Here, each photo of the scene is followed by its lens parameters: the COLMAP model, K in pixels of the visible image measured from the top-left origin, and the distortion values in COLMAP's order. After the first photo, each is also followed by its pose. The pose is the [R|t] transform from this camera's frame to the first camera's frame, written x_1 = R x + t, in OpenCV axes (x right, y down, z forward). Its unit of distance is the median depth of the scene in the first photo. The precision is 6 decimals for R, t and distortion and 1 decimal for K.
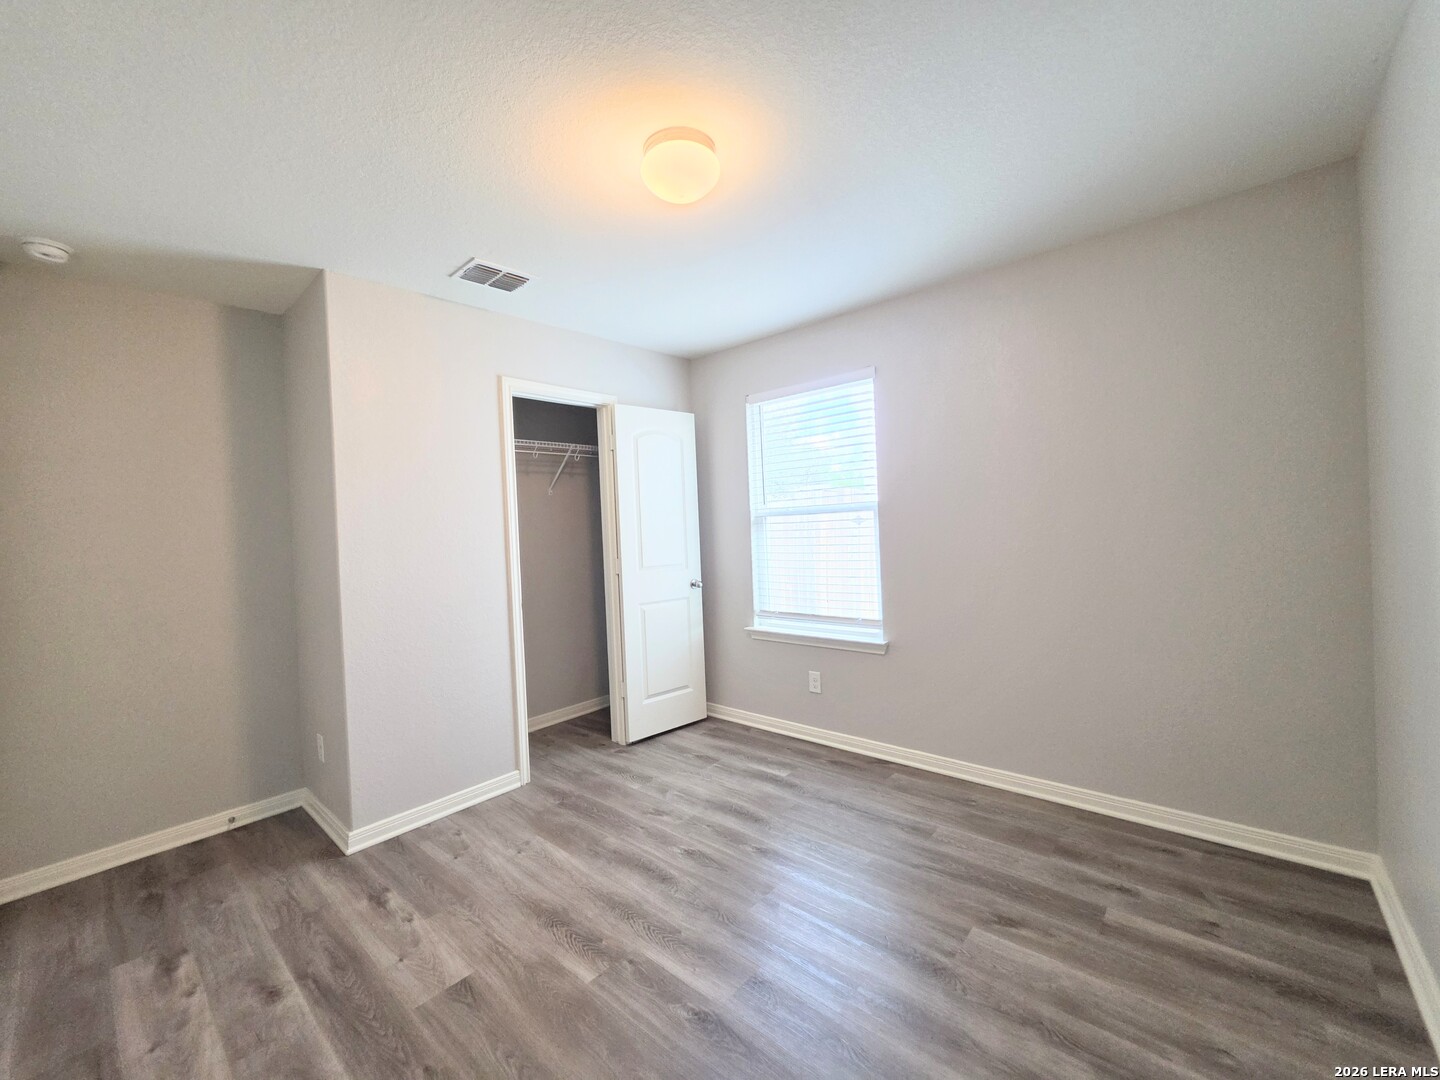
lens RADIAL K [[577.7, 0, 720.0], [0, 577.7, 540.0], [0, 0, 1]] dist [-0.001610, 0.000157]
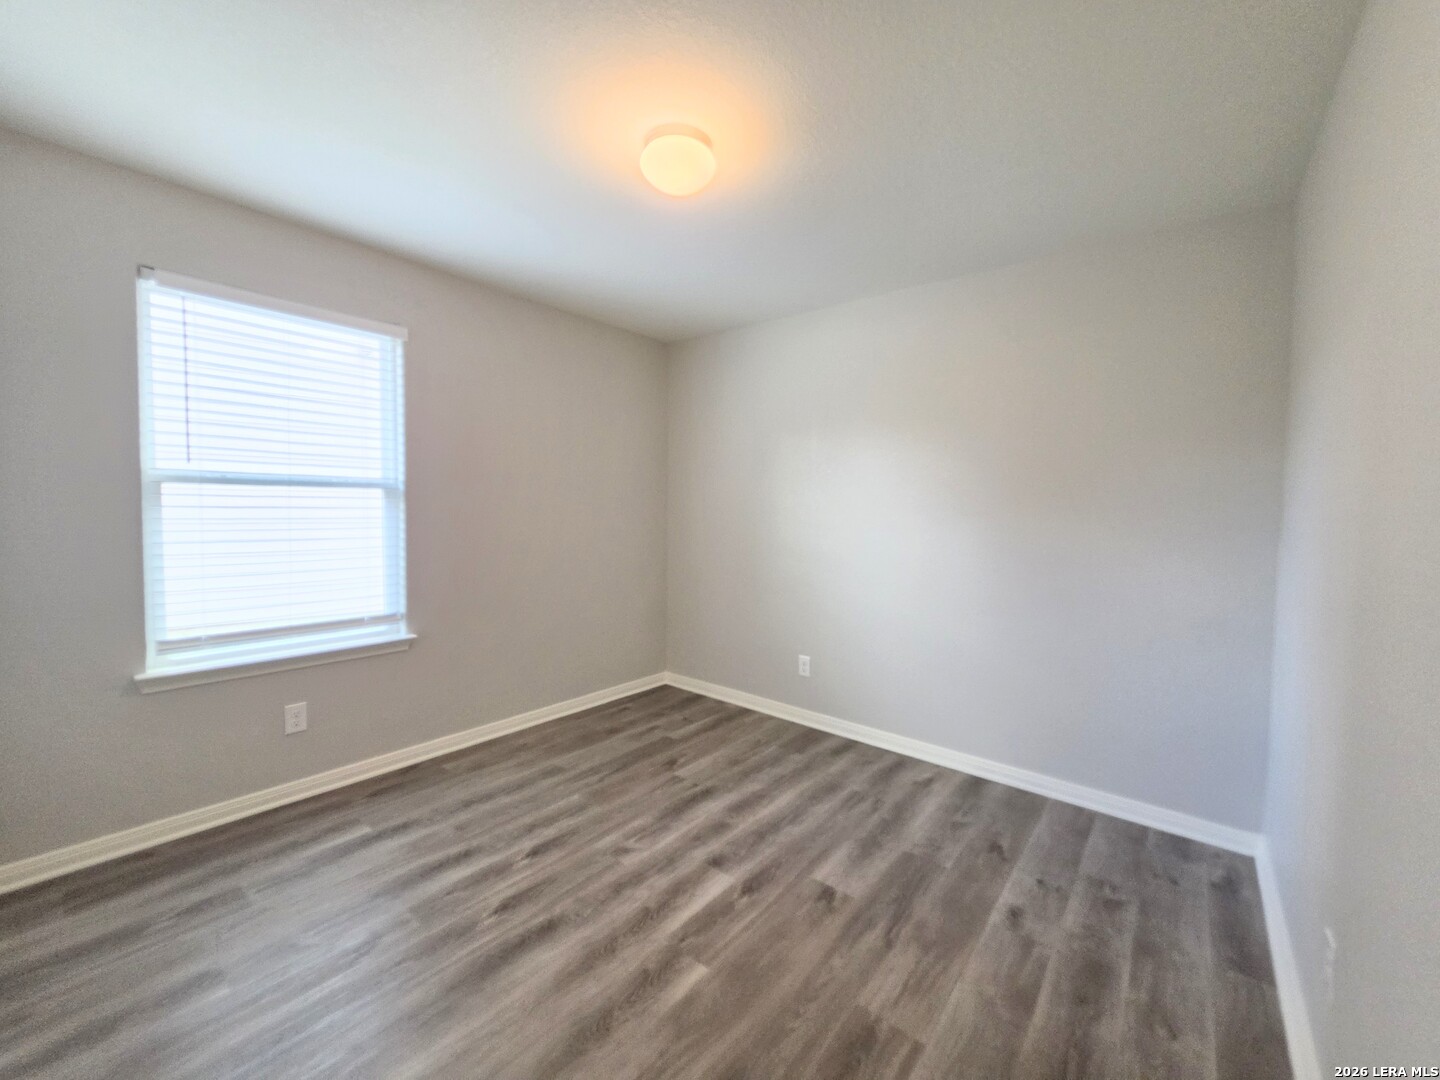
lens RADIAL K [[577.7, 0, 720.0], [0, 577.7, 540.0], [0, 0, 1]] dist [-0.001610, 0.000157]
pose [[-0.040290, -0.008102, 0.999155, -0.909061], [0.008669, 0.999927, 0.008458, 0.032654], [-0.999150, 0.009002, -0.040217, 0.776421]]
